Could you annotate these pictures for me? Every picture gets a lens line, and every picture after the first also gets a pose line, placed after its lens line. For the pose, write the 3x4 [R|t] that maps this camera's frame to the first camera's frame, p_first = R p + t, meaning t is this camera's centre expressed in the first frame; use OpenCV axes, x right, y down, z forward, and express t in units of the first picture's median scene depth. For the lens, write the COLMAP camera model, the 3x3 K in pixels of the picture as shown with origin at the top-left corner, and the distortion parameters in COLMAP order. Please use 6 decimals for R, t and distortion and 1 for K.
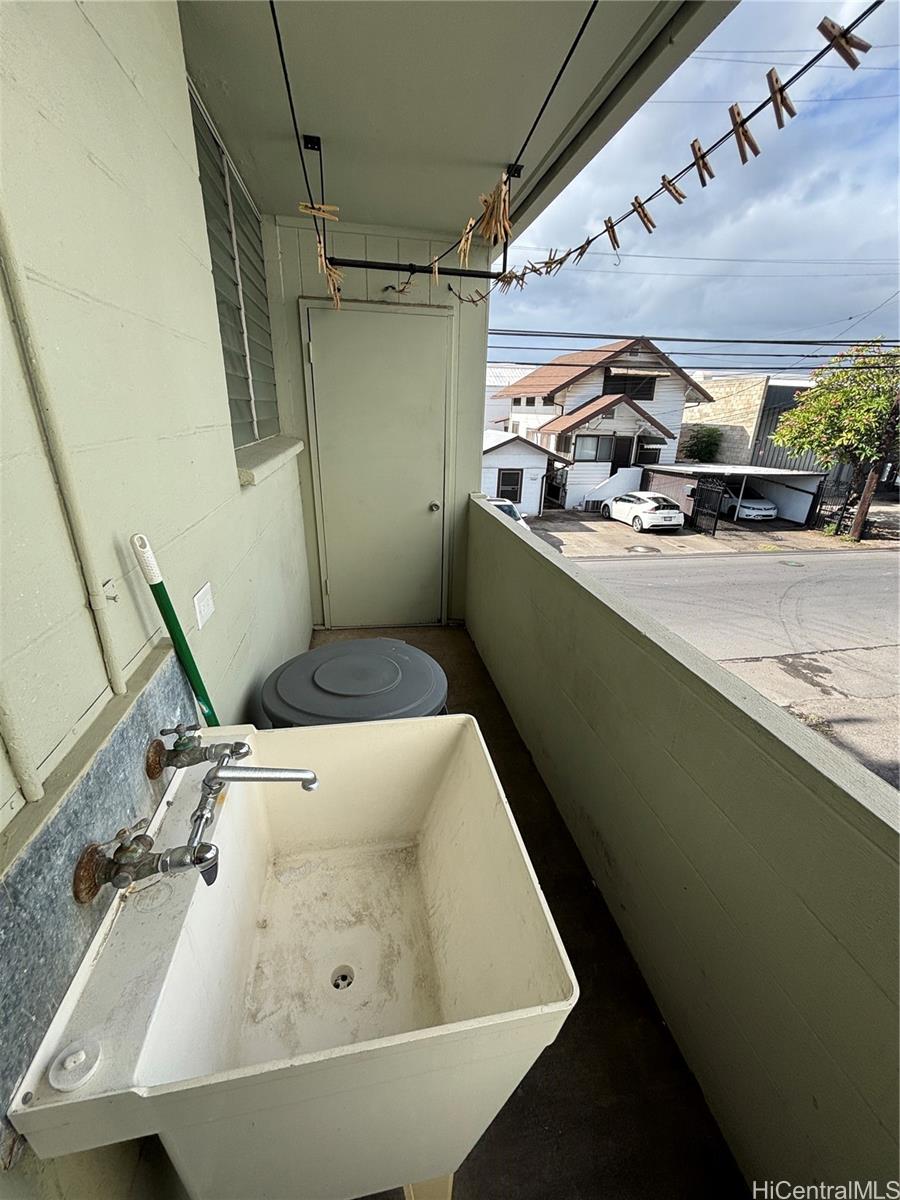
lens RADIAL K [[482.9, 0, 450.5], [0, 482.9, 601.9], [0, 0, 1]] dist [0.003882, 0.000880]
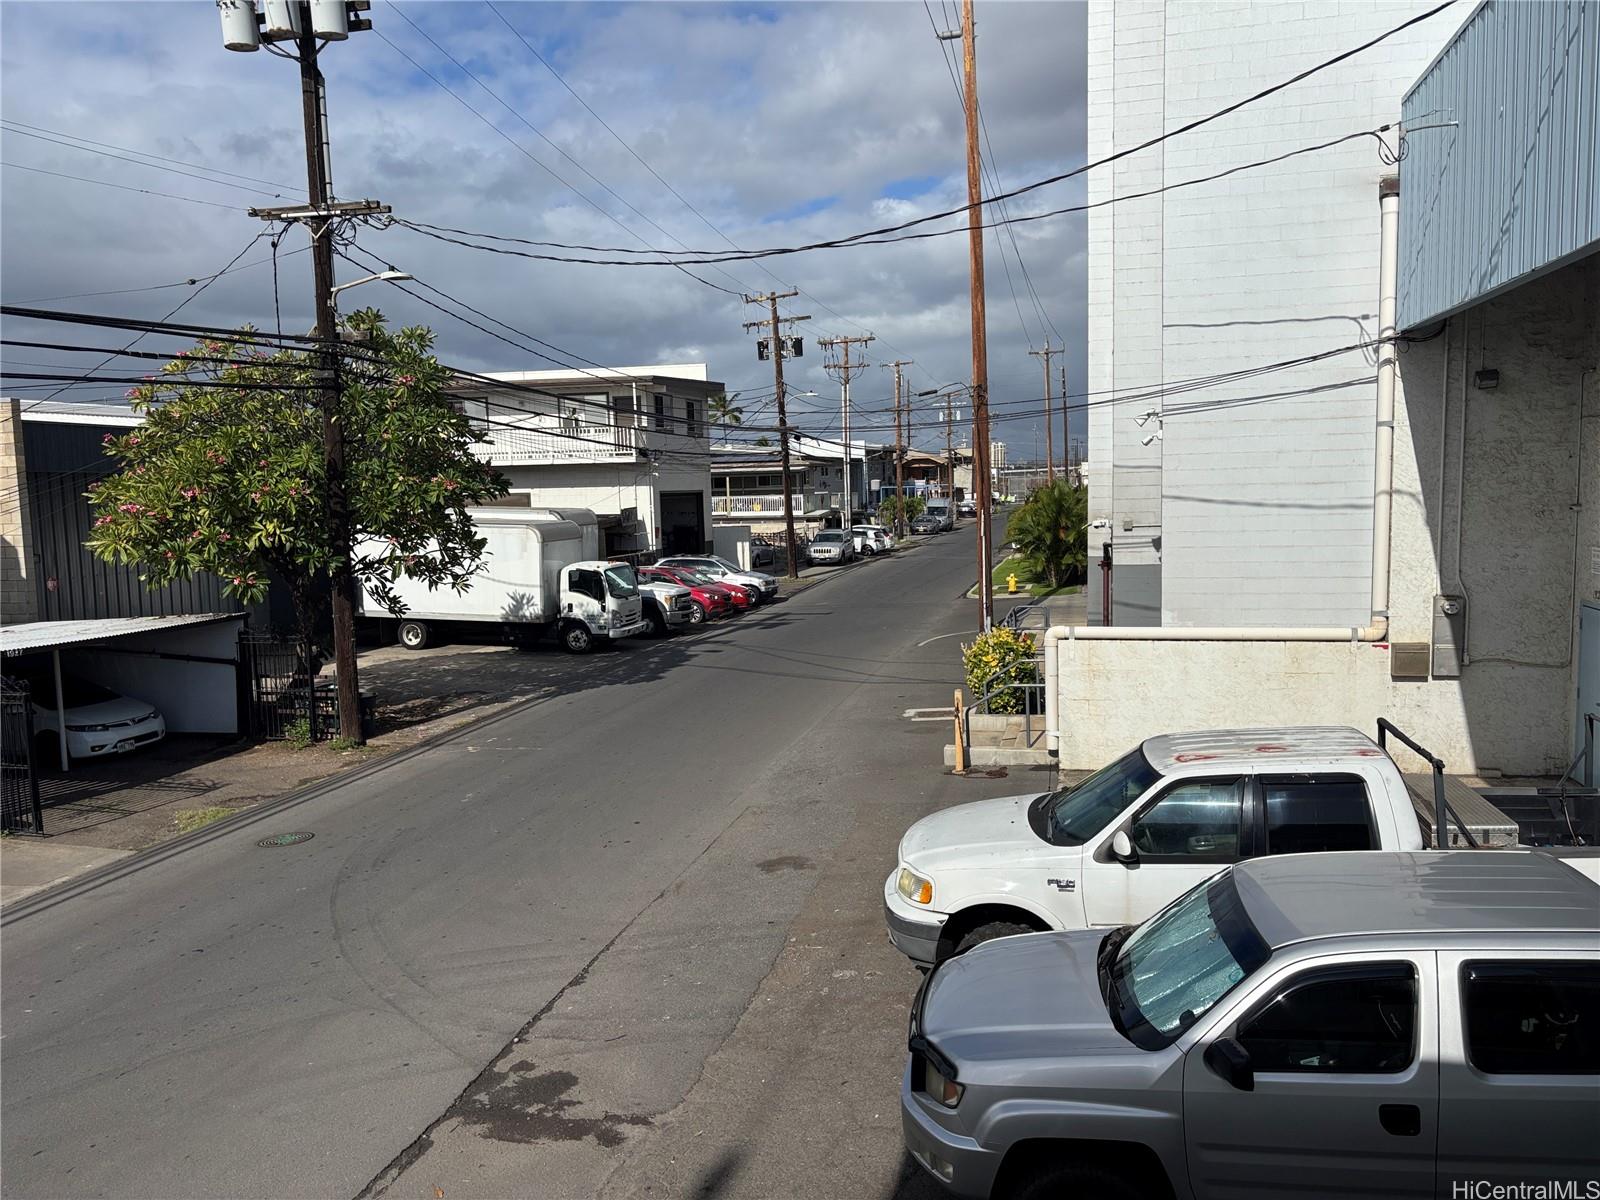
lens RADIAL K [[1202.8, 0, 801.9], [0, 1202.8, 594.4], [0, 0, 1]] dist [0.003119, 0.004838]
pose [[0.388489, -0.124212, 0.913043, 0.005882], [0.376733, 0.925684, -0.034364, -0.065943], [-0.840921, 0.357323, 0.406413, 0.171894]]
